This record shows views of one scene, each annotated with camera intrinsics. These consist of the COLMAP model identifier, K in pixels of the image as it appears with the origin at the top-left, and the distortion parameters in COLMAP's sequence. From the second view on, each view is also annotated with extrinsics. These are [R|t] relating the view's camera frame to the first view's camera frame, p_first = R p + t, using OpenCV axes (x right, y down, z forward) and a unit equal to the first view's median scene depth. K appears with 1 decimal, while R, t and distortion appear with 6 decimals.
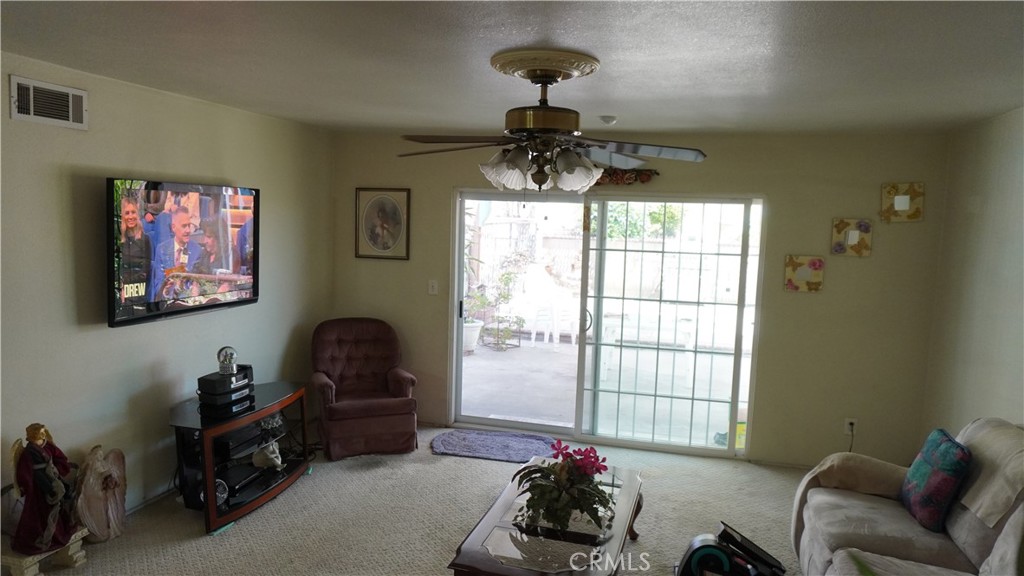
lens RADIAL K [[674.9, 0, 512.0], [0, 674.9, 288.0], [0, 0, 1]] dist [-0.004624, -0.001454]
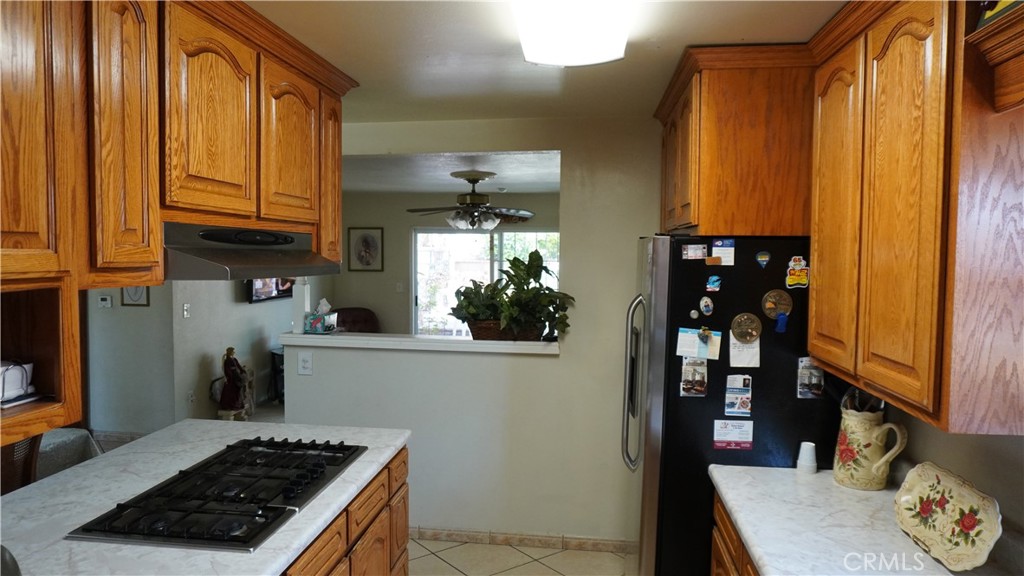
lens RADIAL K [[677.4, 0, 514.0], [0, 677.4, 292.6], [0, 0, 1]] dist [-0.055461, 0.043384]
pose [[0.988541, -0.032878, 0.147328, -0.131591], [0.038688, 0.998576, -0.036740, 0.126758], [-0.145910, 0.042019, 0.988405, -1.013989]]
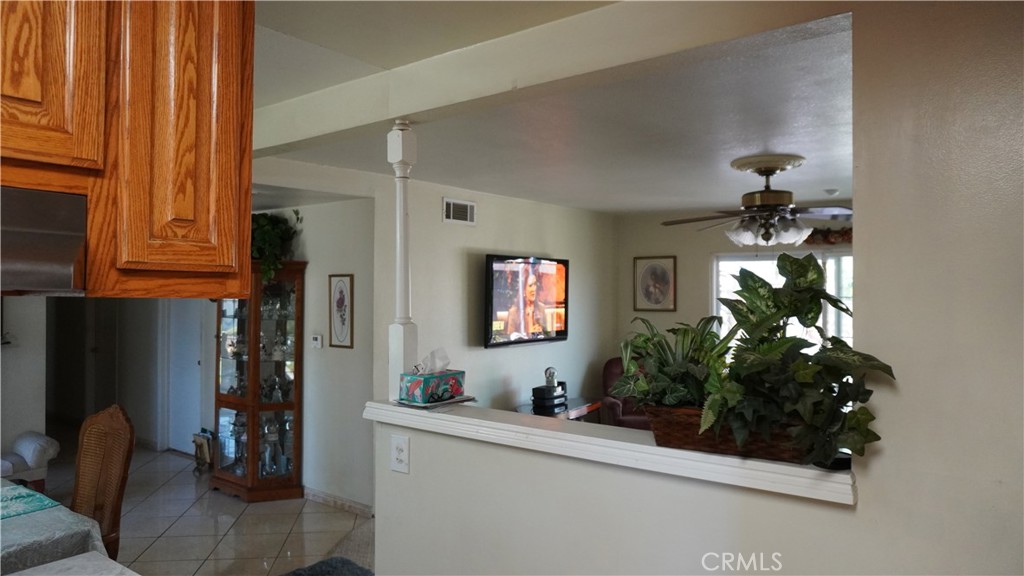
lens RADIAL K [[681.4, 0, 514.4], [0, 681.4, 288.7], [0, 0, 1]] dist [-0.048838, 0.036487]
pose [[0.930135, -0.033763, -0.365661, 0.051395], [-0.009087, 0.993343, -0.114835, 0.102005], [0.367104, 0.110135, 0.923637, -0.459946]]
